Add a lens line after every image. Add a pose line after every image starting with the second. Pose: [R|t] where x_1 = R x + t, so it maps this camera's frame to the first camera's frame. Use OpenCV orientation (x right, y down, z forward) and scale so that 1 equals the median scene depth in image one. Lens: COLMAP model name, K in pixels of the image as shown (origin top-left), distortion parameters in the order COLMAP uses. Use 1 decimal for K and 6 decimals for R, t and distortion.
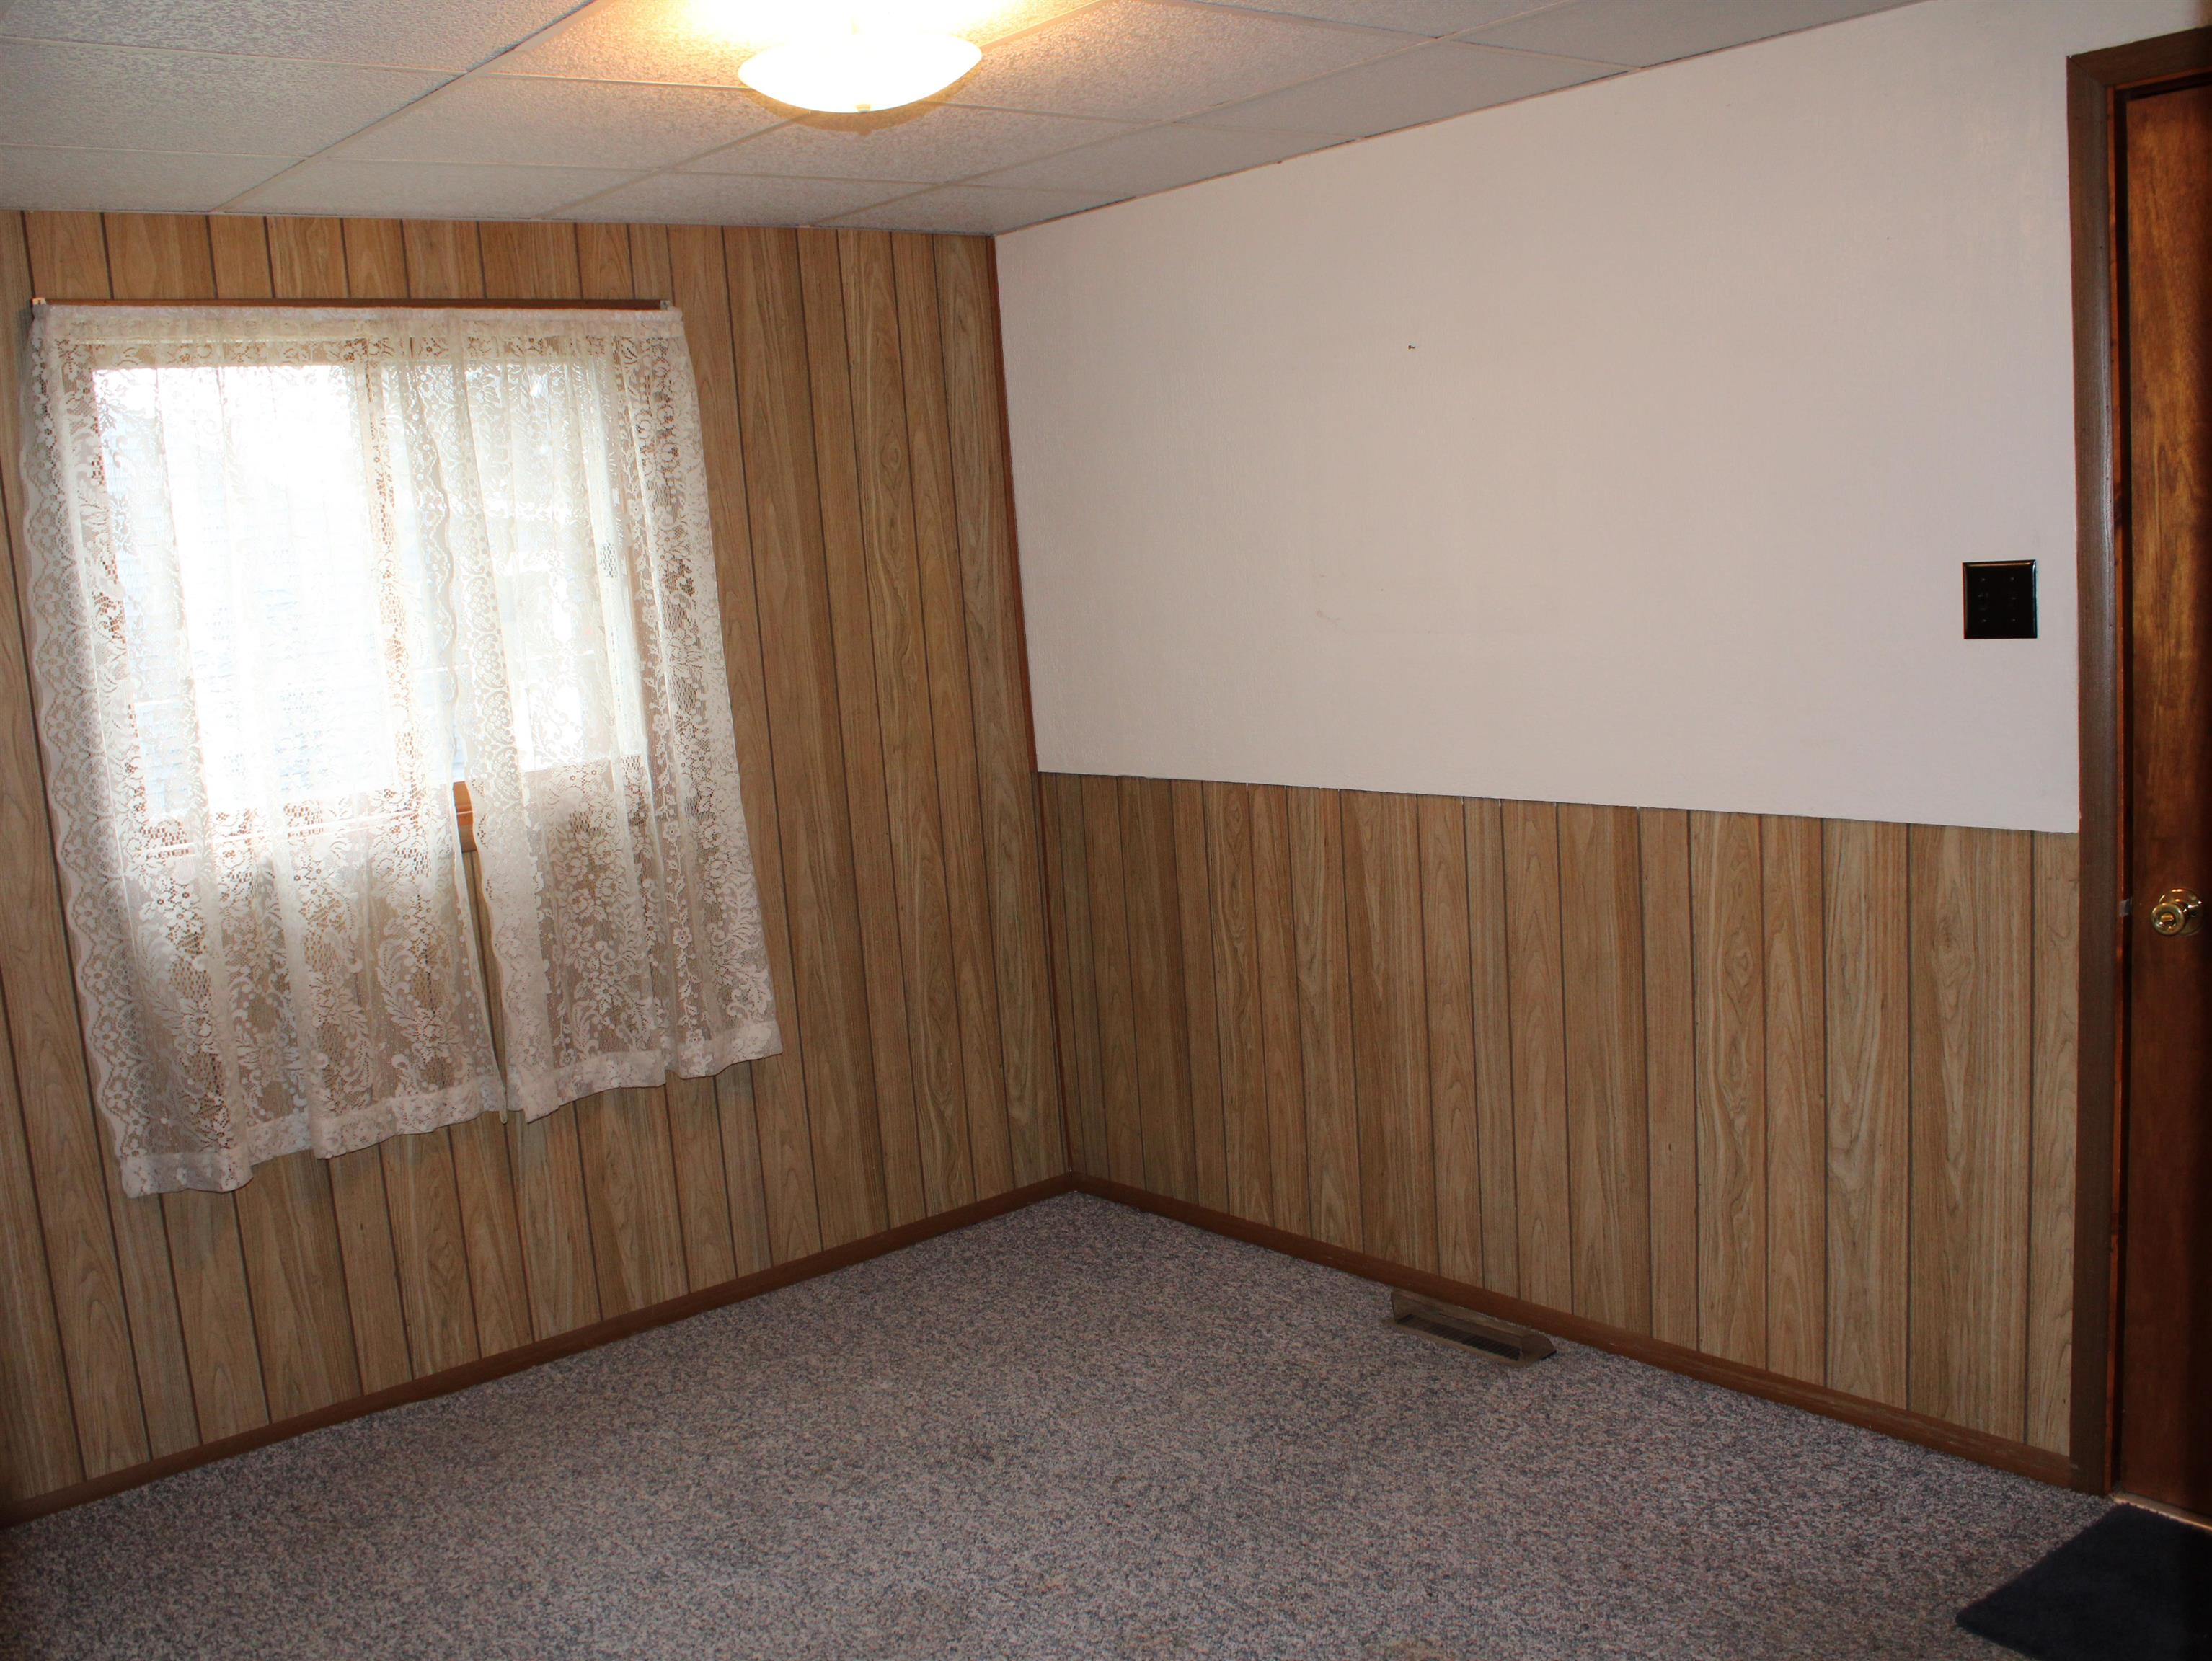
lens RADIAL K [[2036.9, 0, 1109.1], [0, 2036.9, 831.0], [0, 0, 1]] dist [-0.096742, 0.000000]
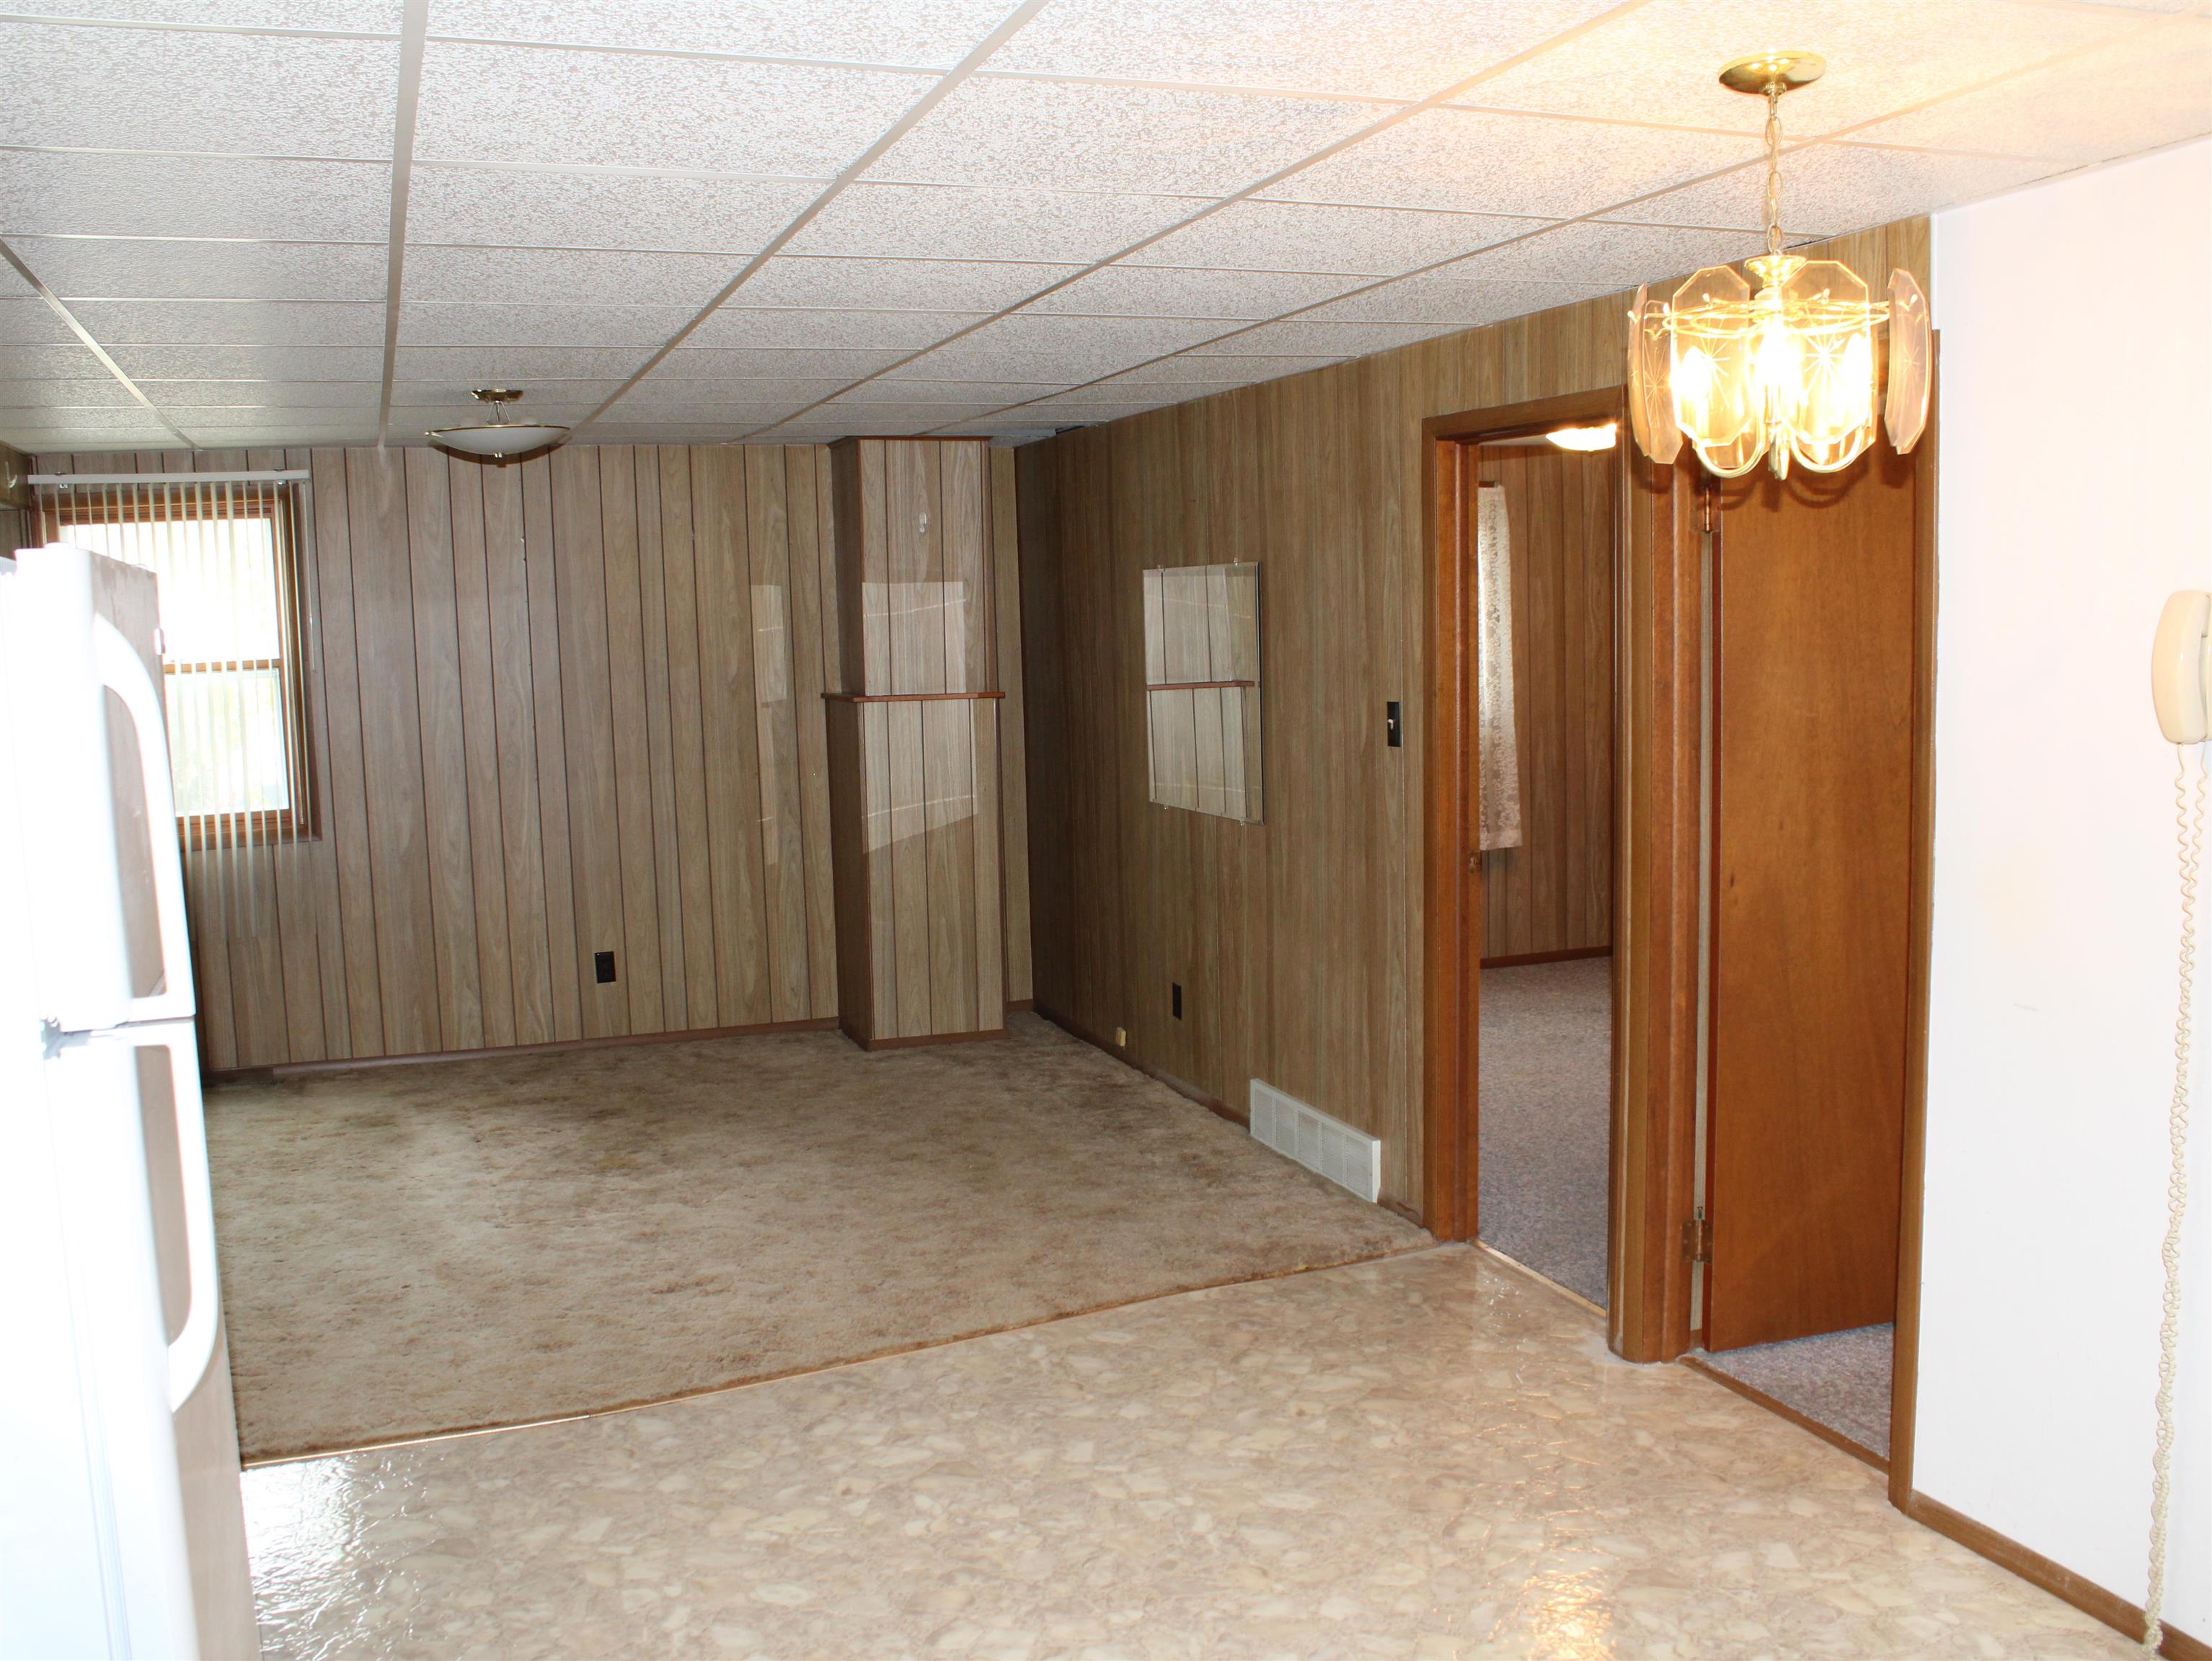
lens RADIAL K [[2036.9, 0, 1110.9], [0, 2036.9, 833.0], [0, 0, 1]] dist [-0.096742, 0.000000]
pose [[0.938844, 0.084361, -0.333848, 0.131050], [-0.090781, 0.995864, -0.003644, 0.139107], [0.332160, 0.033728, 0.942620, -1.063393]]
